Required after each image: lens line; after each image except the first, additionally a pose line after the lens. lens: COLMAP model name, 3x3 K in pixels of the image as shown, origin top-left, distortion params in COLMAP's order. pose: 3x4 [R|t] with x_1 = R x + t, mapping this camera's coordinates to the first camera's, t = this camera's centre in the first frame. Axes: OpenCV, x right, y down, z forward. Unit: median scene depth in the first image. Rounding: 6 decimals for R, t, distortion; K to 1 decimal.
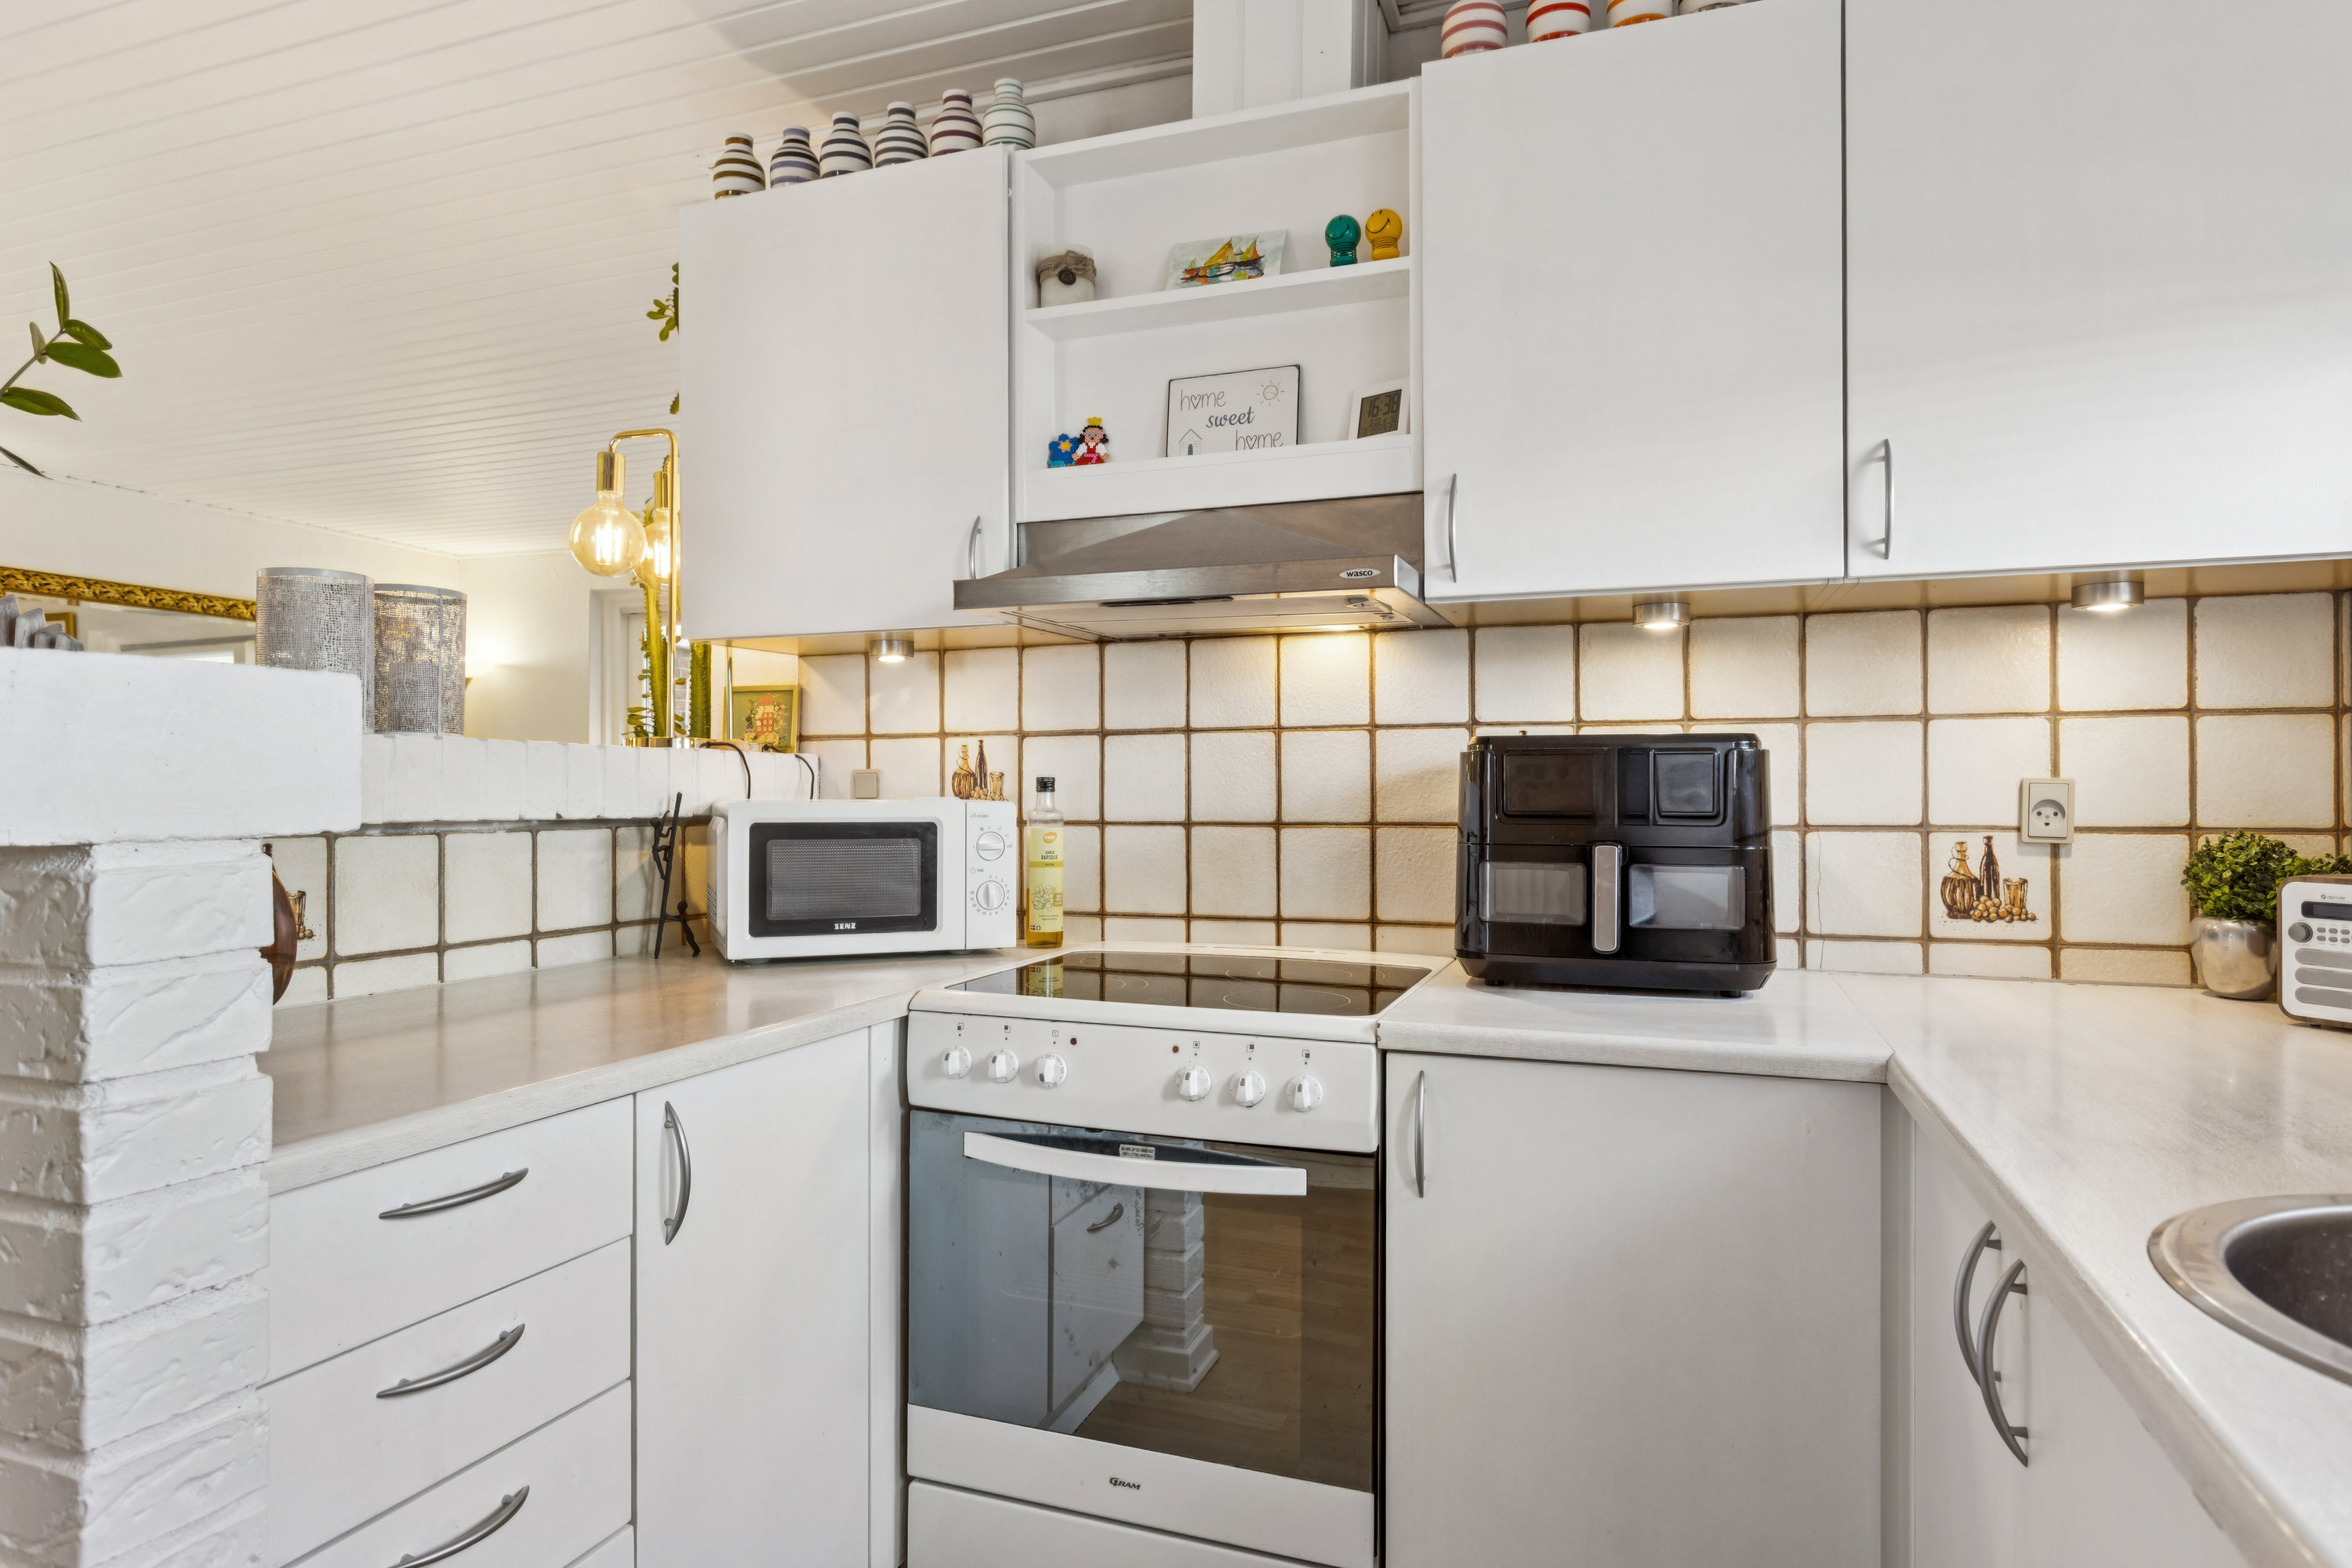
lens RADIAL K [[1335.1, 0, 1159.6], [0, 1335.1, 784.3], [0, 0, 1]] dist [-0.006644, -0.004785]
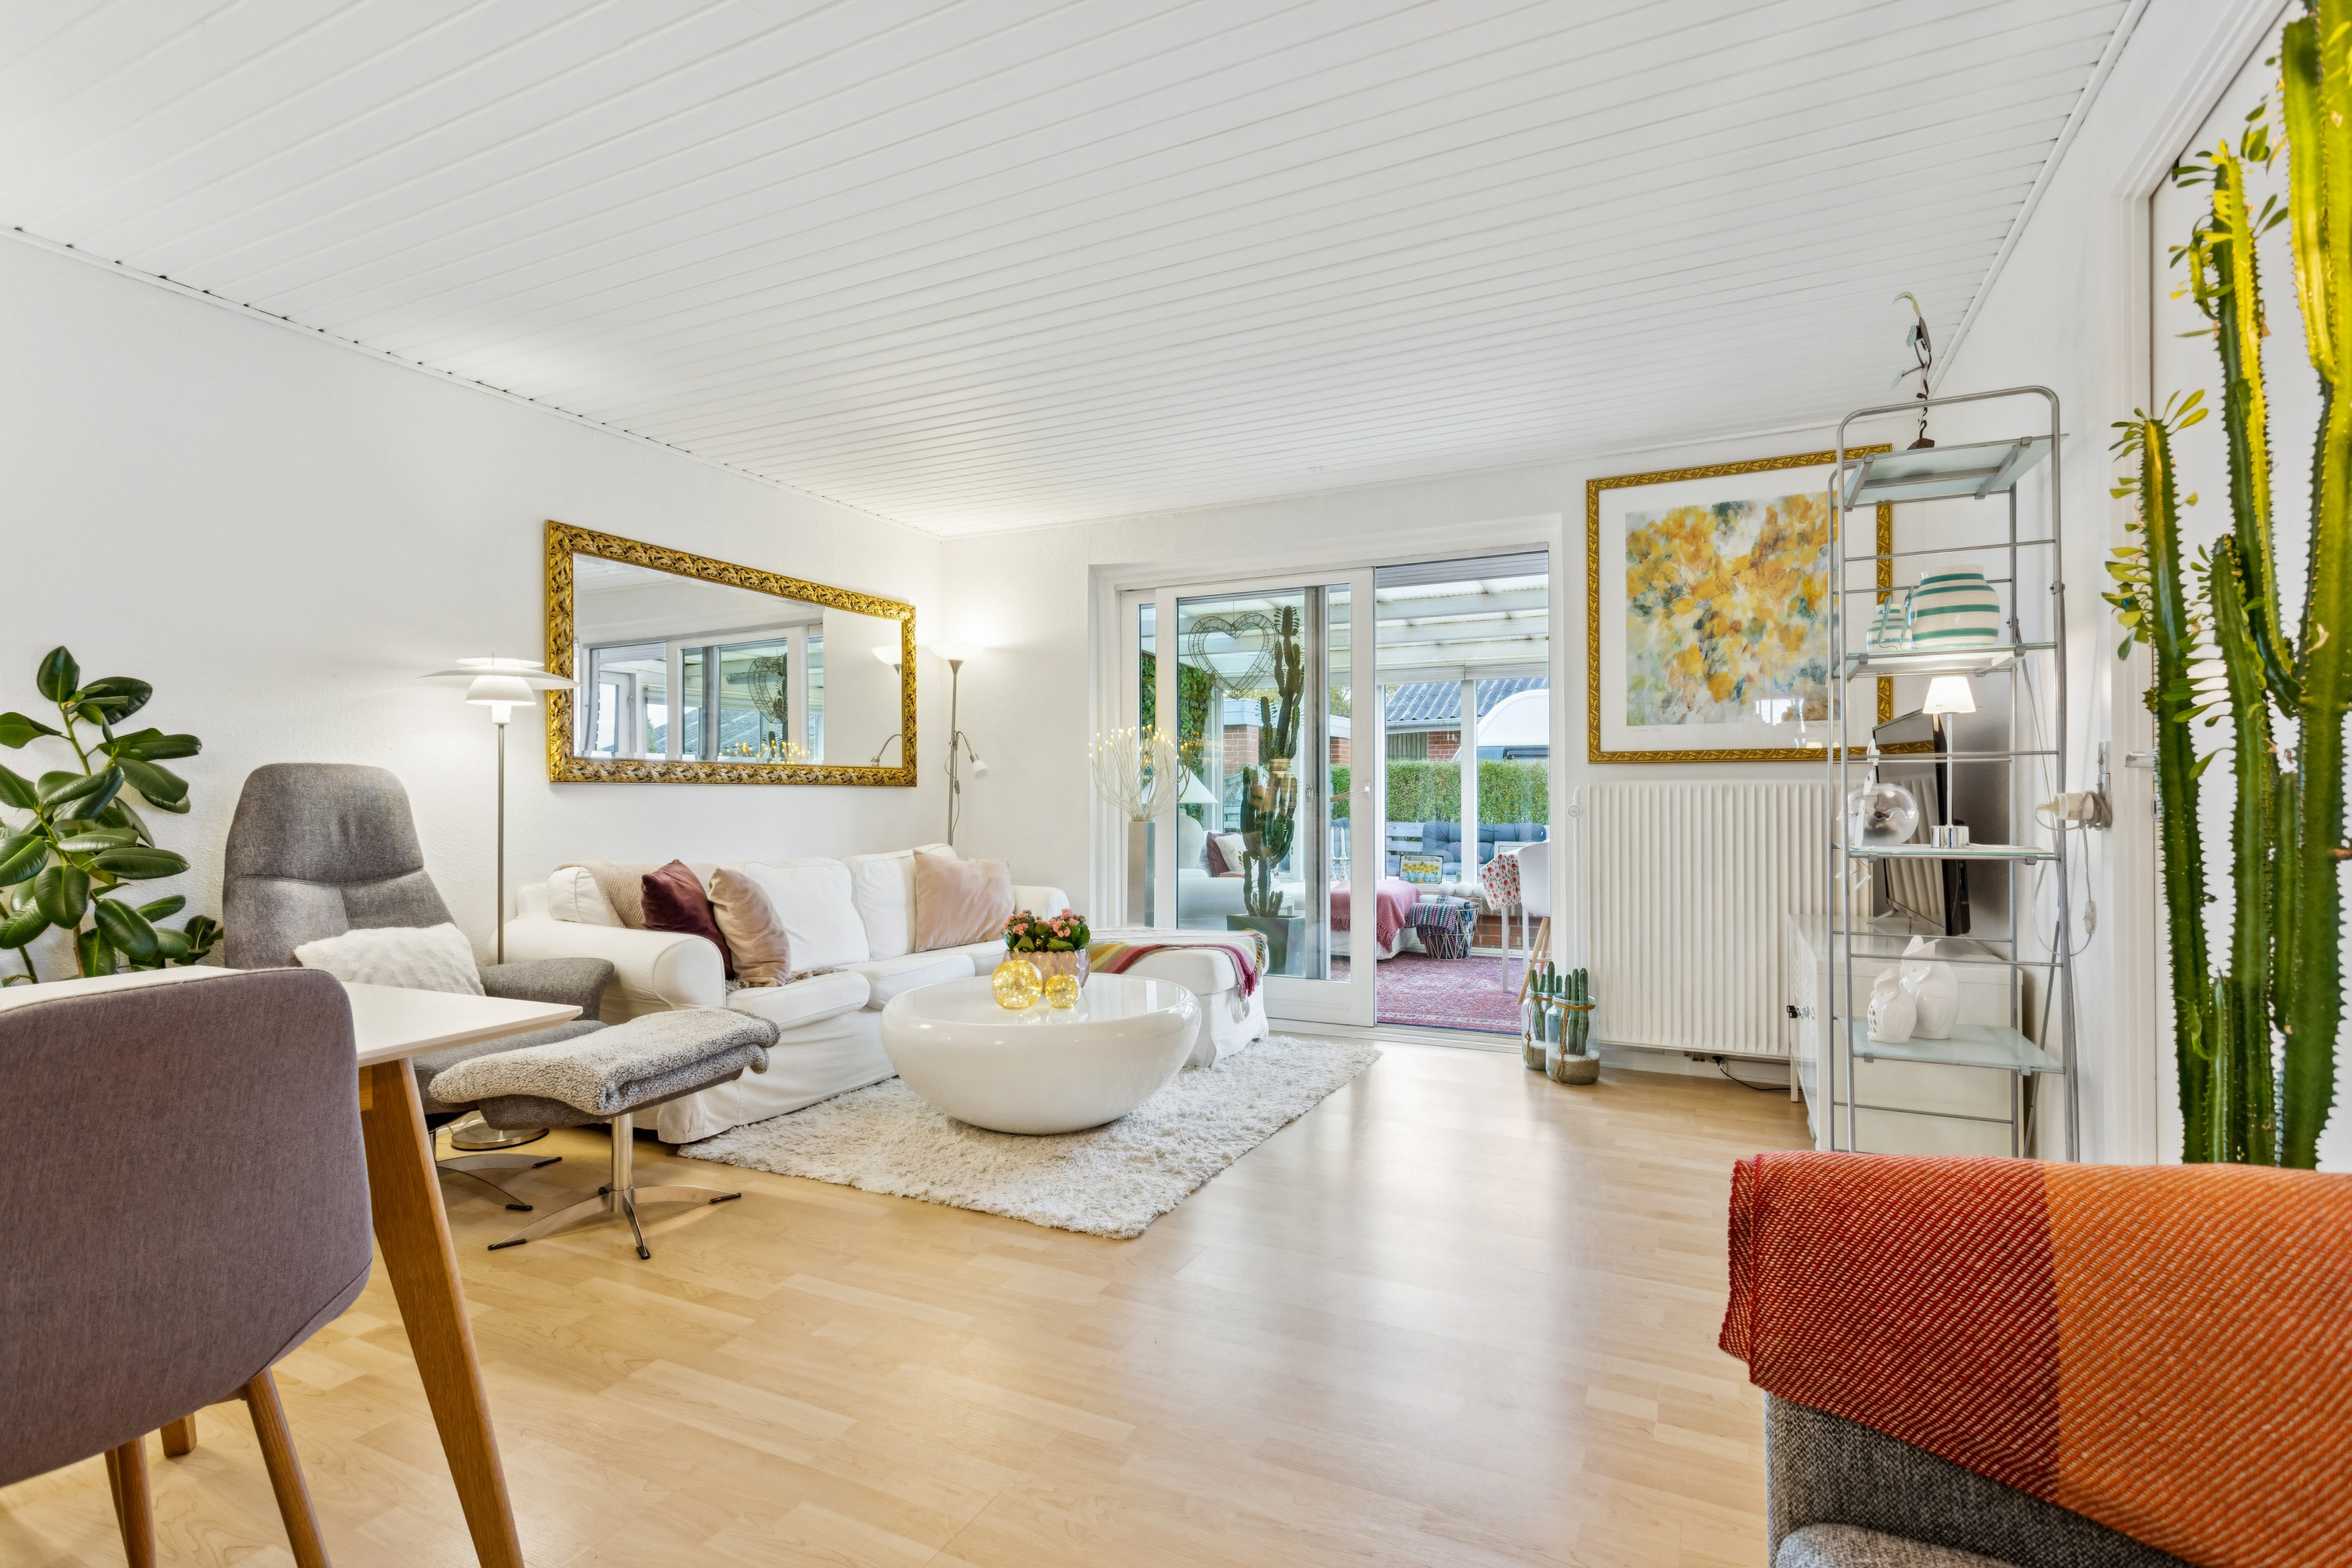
lens RADIAL K [[1130.3, 0, 1152.4], [0, 1130.3, 792.8], [0, 0, 1]] dist [0.004765, 0.000755]
pose [[0.993380, -0.002754, -0.114838, -1.037138], [0.002893, 0.999995, 0.001040, 0.066228], [0.114835, -0.001365, 0.993384, 0.702149]]
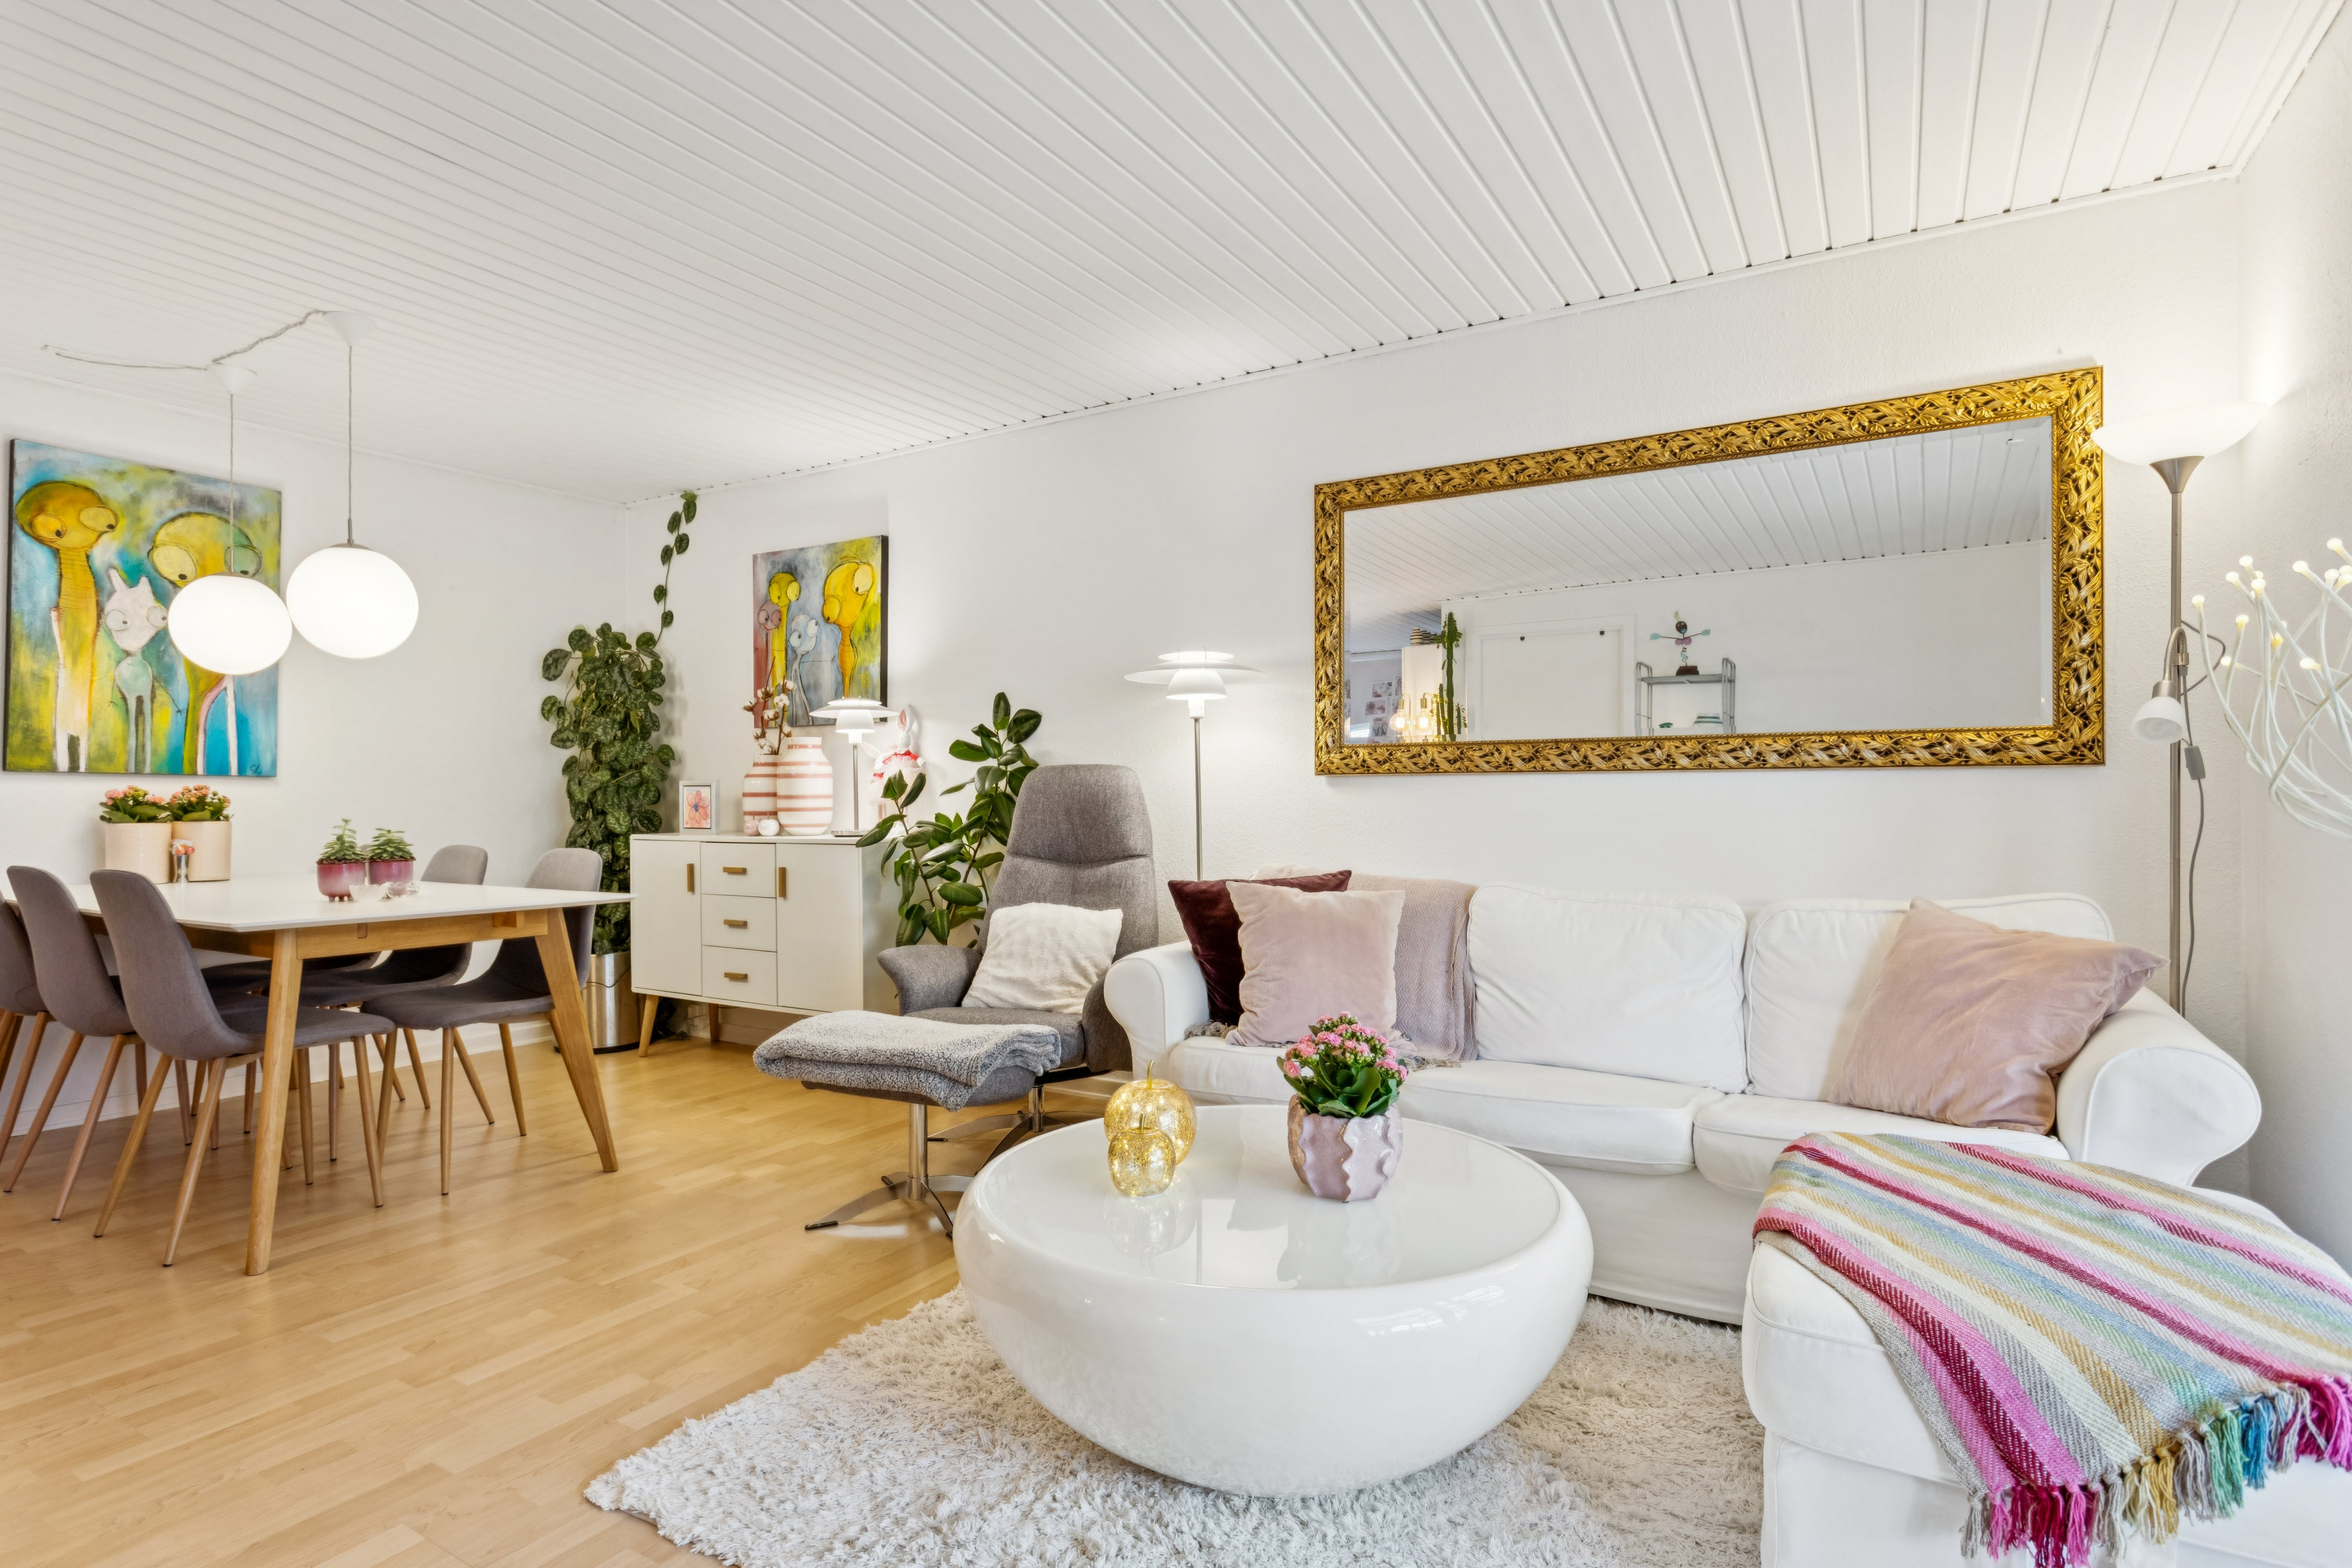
lens RADIAL K [[1191.2, 0, 1156.7], [0, 1191.2, 791.2], [0, 0, 1]] dist [-0.003845, 0.003299]
pose [[-0.197472, -0.000192, -0.980309, -0.357653], [0.010933, 0.999937, -0.002398, 0.075274], [0.980248, -0.011191, -0.197457, 2.851652]]
